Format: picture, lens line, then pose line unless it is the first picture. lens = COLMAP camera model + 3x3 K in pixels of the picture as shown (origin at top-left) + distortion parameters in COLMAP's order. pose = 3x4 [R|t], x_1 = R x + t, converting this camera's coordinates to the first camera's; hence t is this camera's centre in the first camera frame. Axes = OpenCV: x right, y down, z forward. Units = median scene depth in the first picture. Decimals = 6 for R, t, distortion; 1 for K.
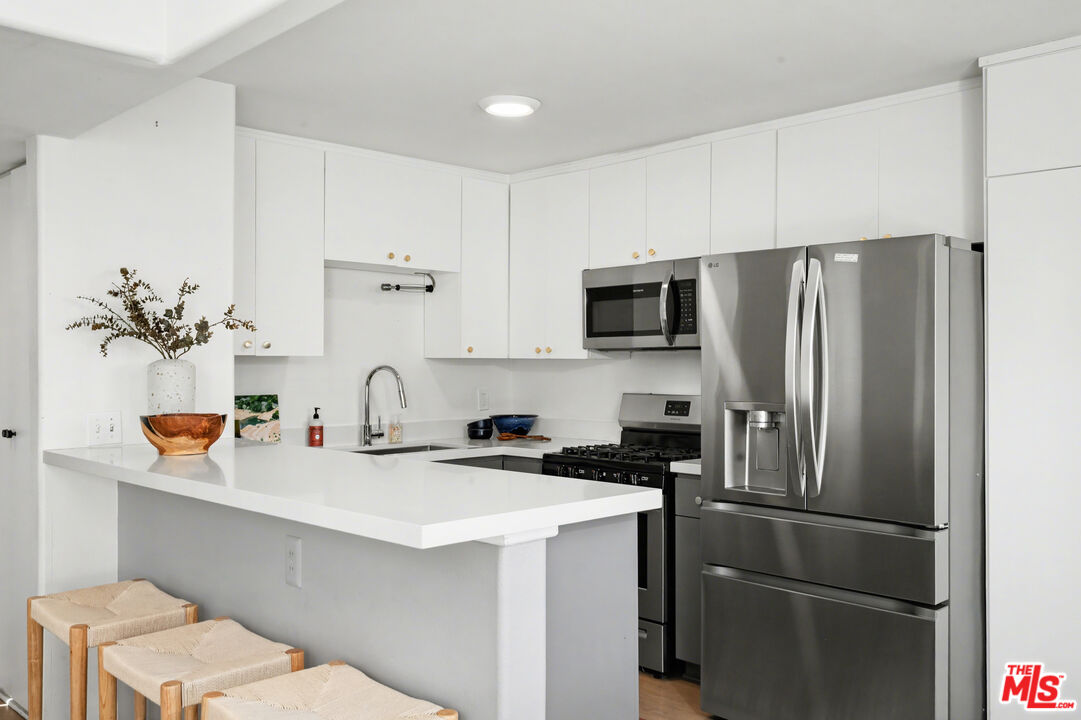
lens RADIAL K [[959.1, 0, 540.6], [0, 959.1, 355.4], [0, 0, 1]] dist [0.009285, 0.002388]
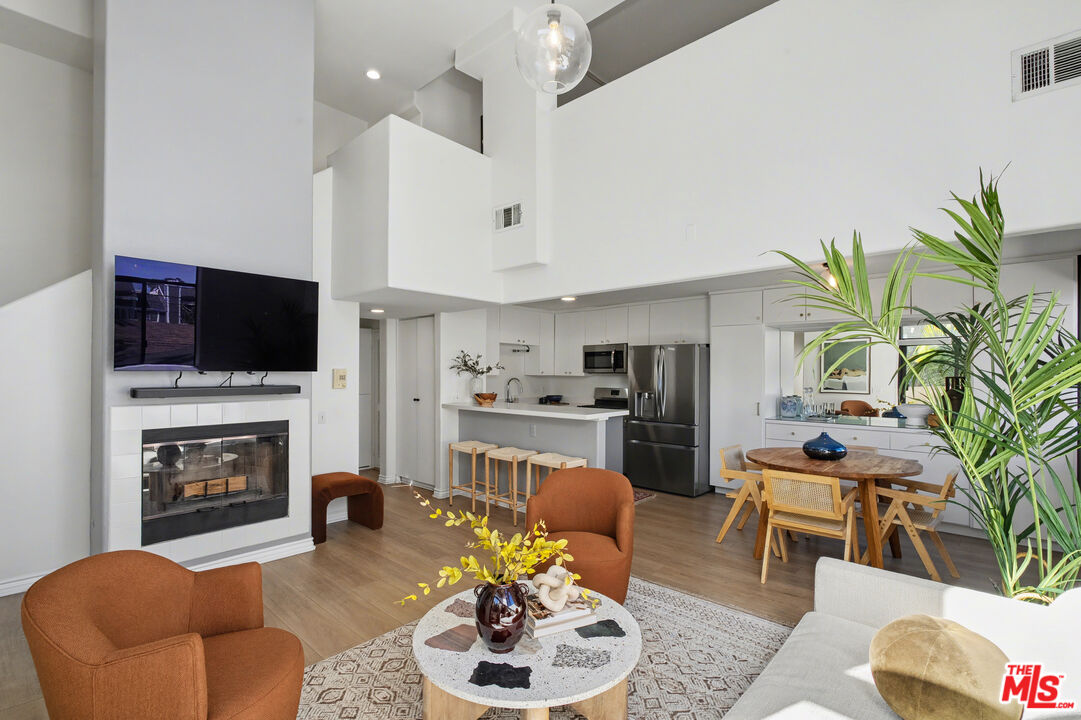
lens RADIAL K [[511.4, 0, 537.7], [0, 511.4, 368.7], [0, 0, 1]] dist [-0.000785, 0.000071]
pose [[0.998446, 0.003325, 0.055636, -0.233163], [-0.003460, 0.999991, 0.002341, -0.027846], [-0.055628, -0.002530, 0.998448, -0.718419]]
